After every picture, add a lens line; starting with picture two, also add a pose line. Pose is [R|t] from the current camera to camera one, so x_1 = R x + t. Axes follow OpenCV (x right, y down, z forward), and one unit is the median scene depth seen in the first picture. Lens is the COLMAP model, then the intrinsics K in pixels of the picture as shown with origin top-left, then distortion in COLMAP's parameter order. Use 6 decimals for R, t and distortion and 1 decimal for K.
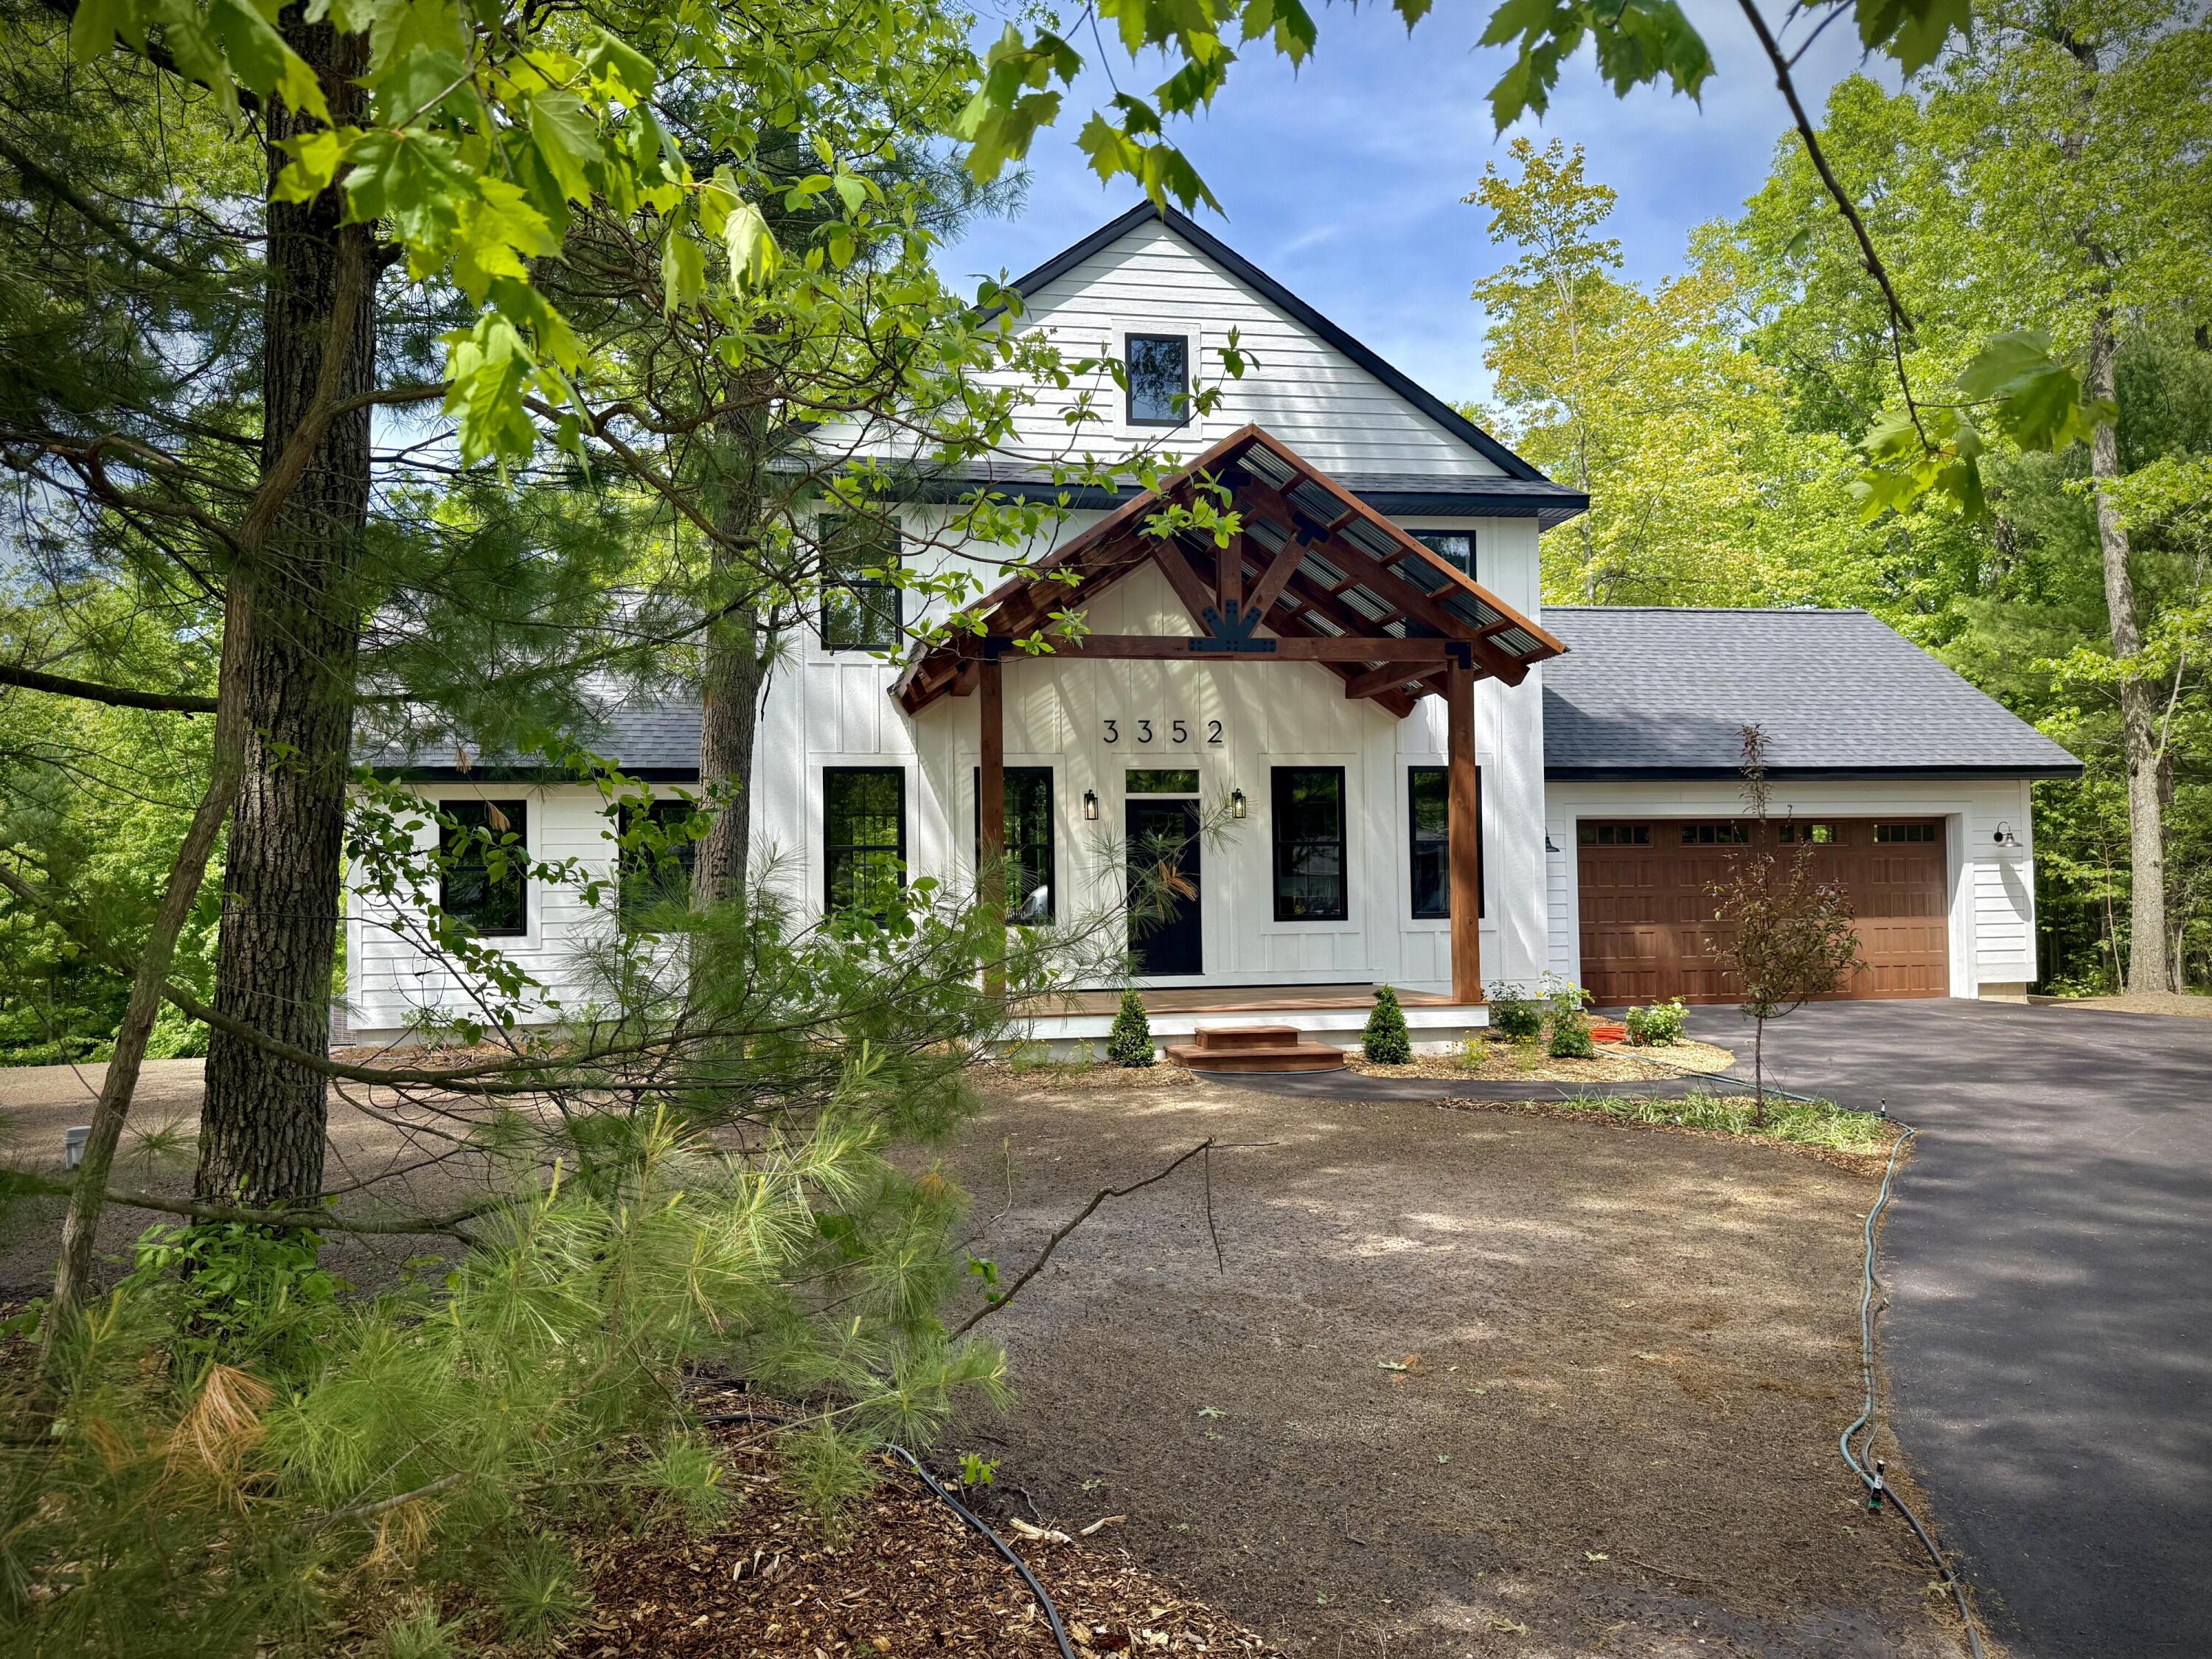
lens RADIAL K [[1546.3, 0, 1082.2], [0, 1546.3, 843.8], [0, 0, 1]] dist [0.080853, -0.052903]
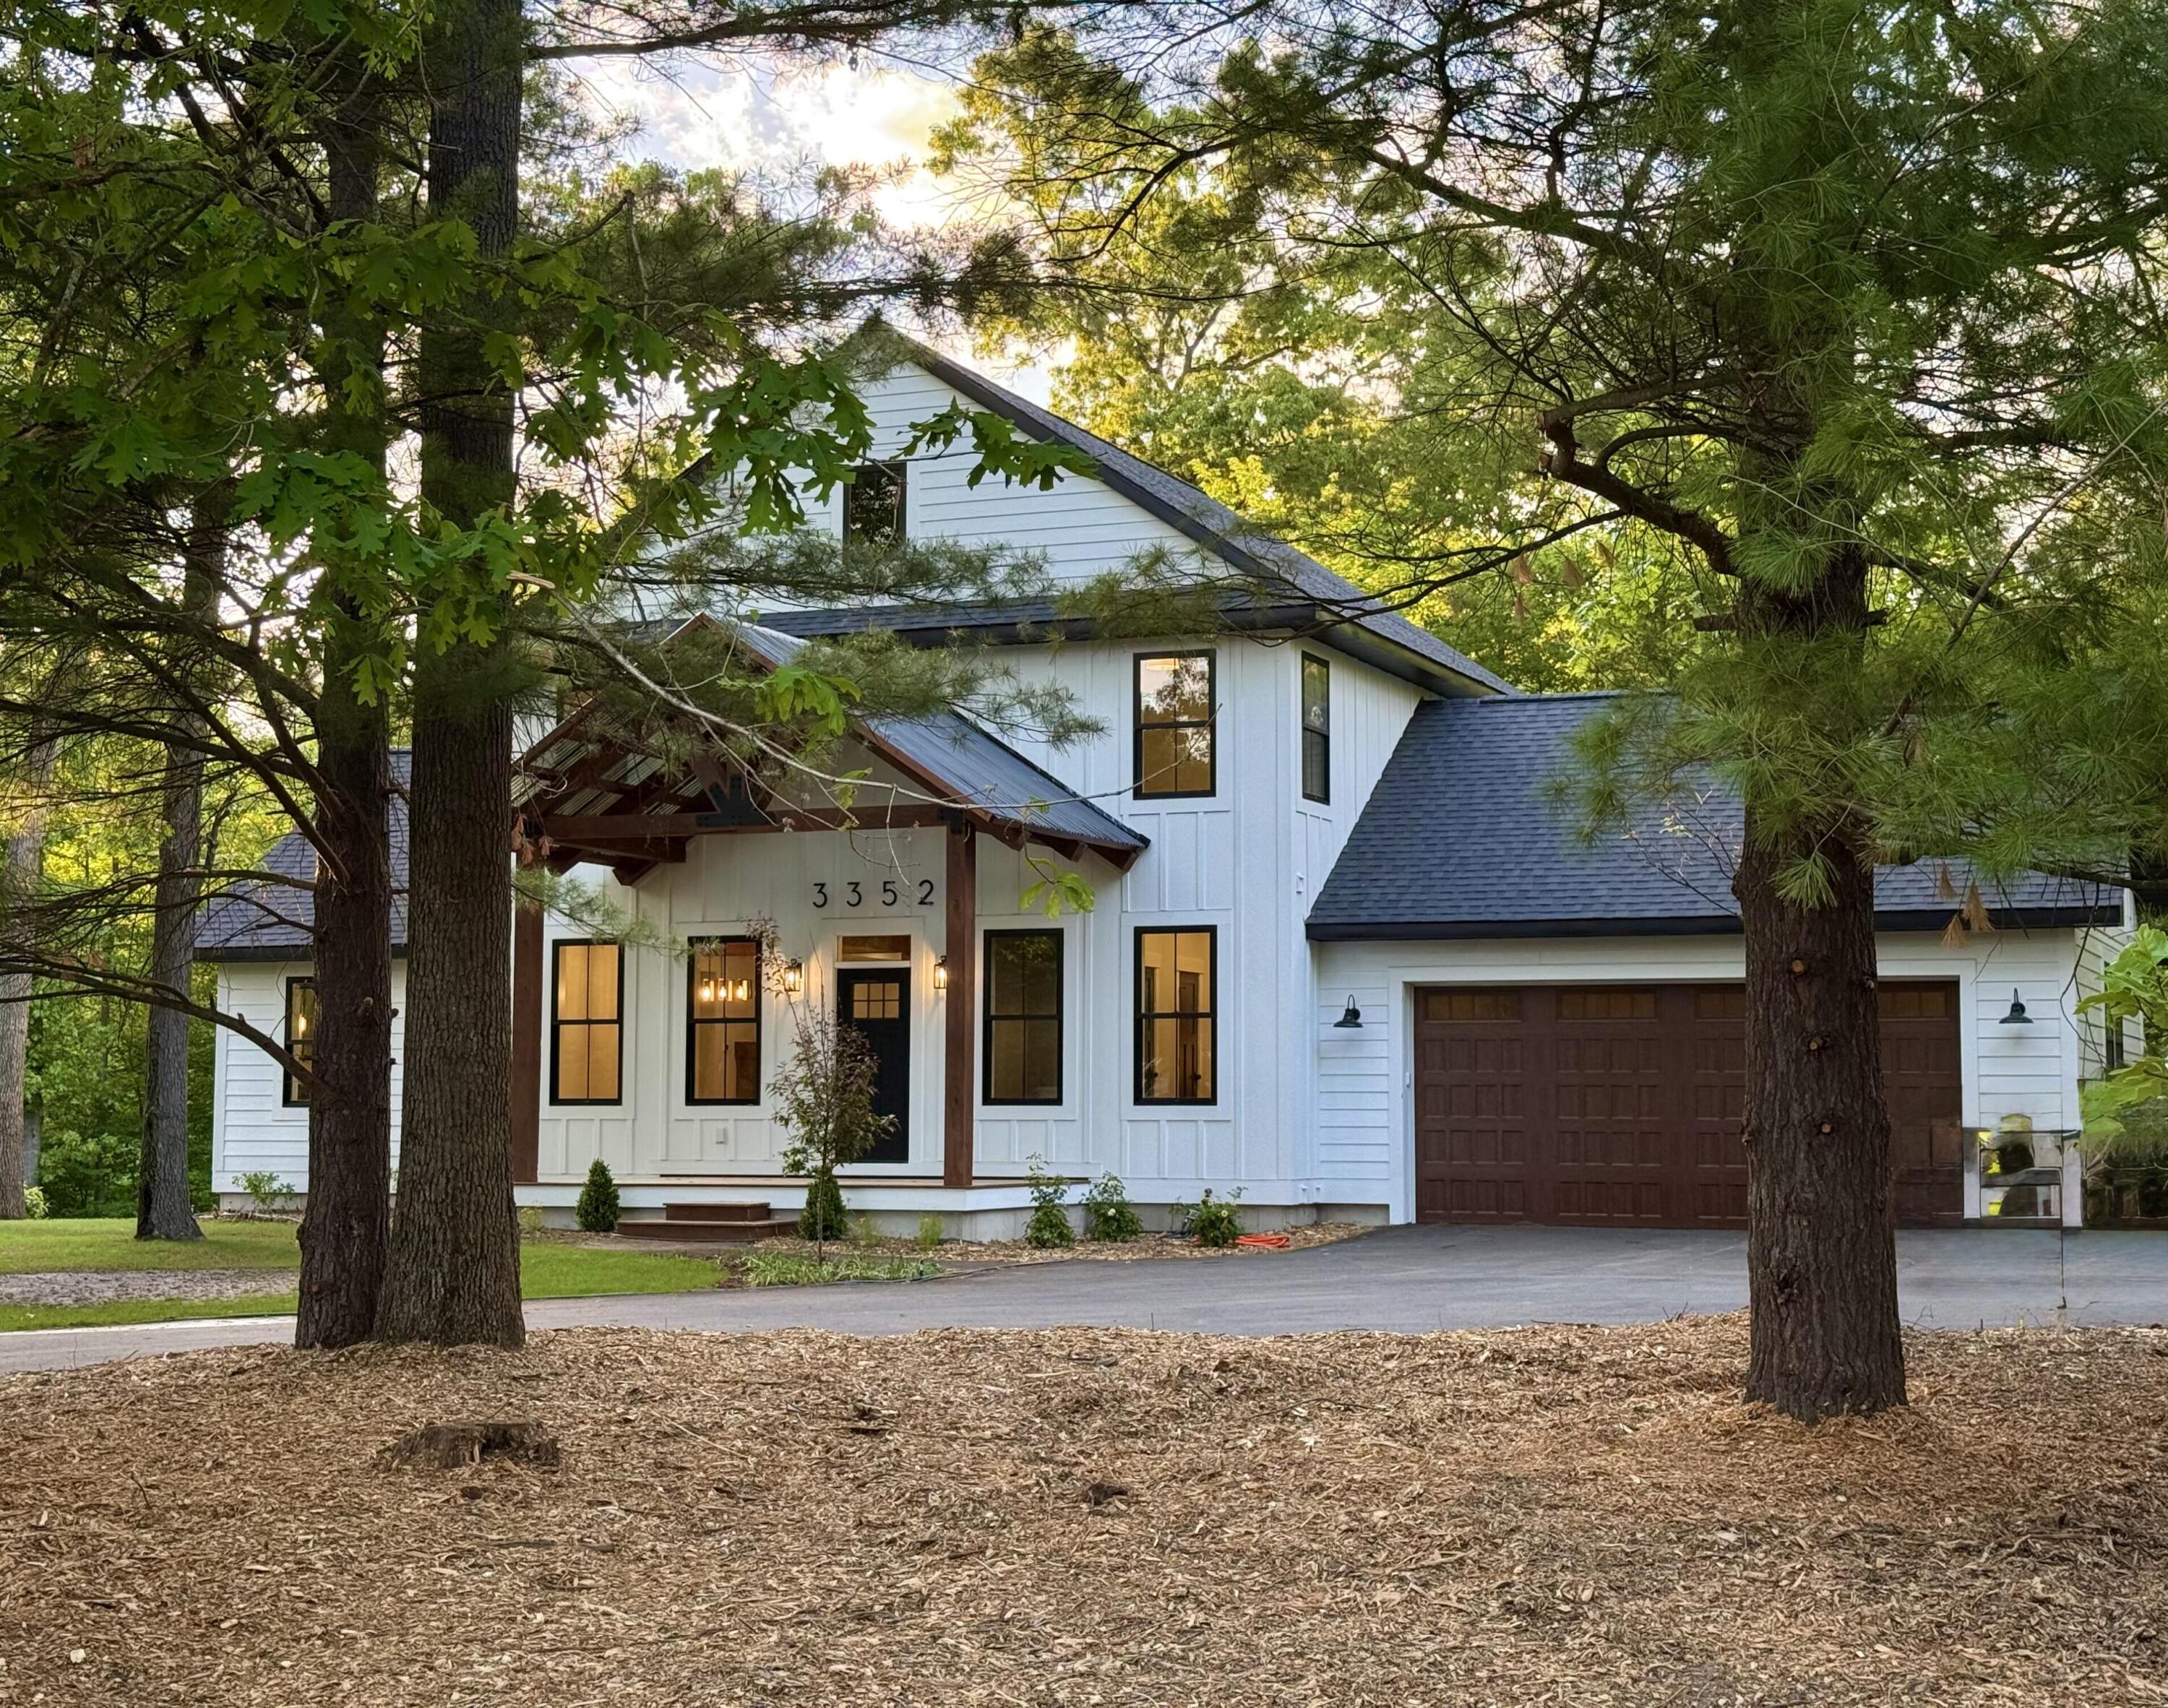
lens RADIAL K [[3102.5, 0, 1101.7], [0, 3102.5, 850.0], [0, 0, 1]] dist [0.121027, 0.000000]
pose [[0.841729, -0.027896, -0.539179, 1.143389], [0.002952, 0.998887, -0.047072, -0.012056], [0.539892, 0.038030, 0.840875, -0.461799]]
